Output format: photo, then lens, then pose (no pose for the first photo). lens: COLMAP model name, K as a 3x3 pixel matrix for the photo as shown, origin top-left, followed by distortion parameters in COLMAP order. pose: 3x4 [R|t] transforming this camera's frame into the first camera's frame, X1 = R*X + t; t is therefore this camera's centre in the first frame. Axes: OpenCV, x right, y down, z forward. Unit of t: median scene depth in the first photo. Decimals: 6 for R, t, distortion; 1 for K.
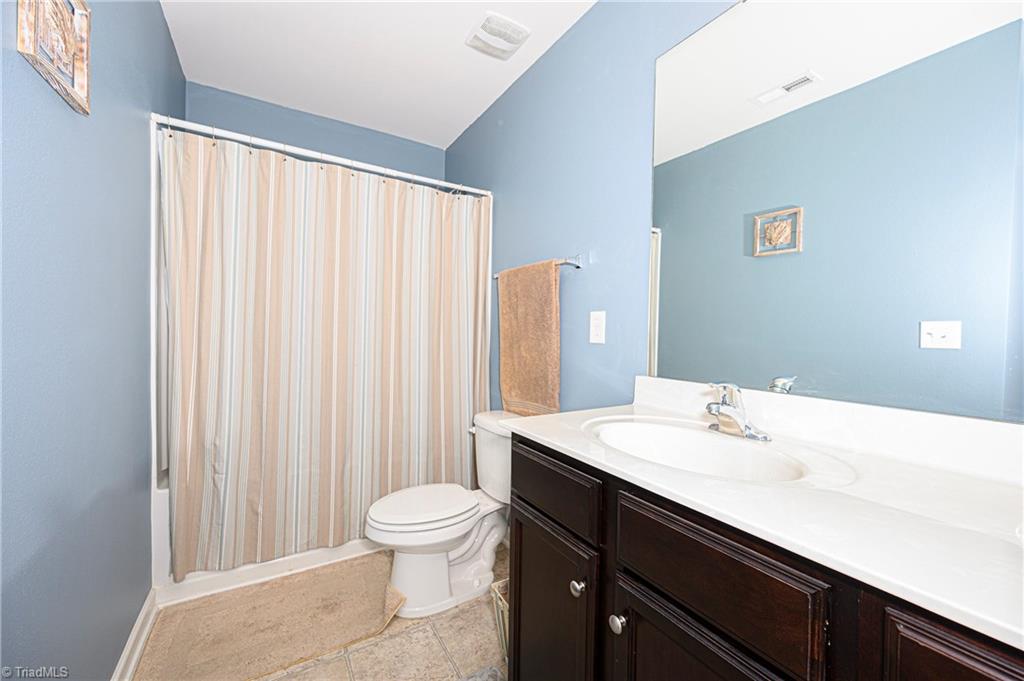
lens RADIAL K [[400.8, 0, 512.2], [0, 400.8, 336.1], [0, 0, 1]] dist [-0.002360, -0.000080]
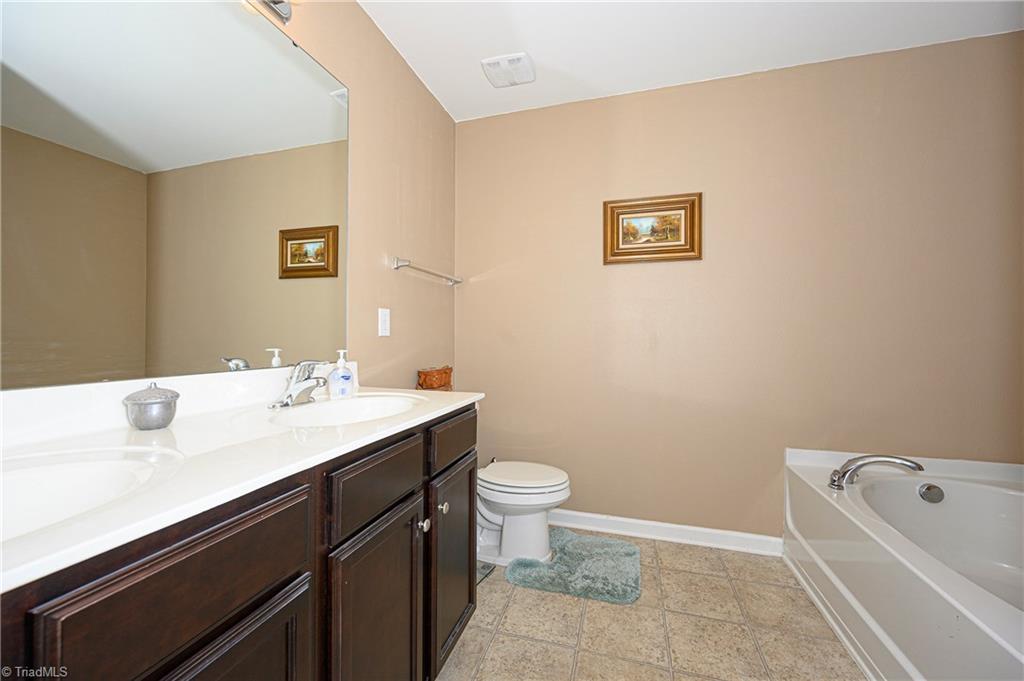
lens RADIAL K [[400.8, 0, 512.2], [0, 400.8, 336.1], [0, 0, 1]] dist [-0.002360, -0.000080]
pose [[-0.668808, -0.034774, 0.742622, -0.893411], [-0.026734, 0.999384, 0.022720, -0.018039], [-0.742955, -0.004658, -0.669326, 1.461984]]
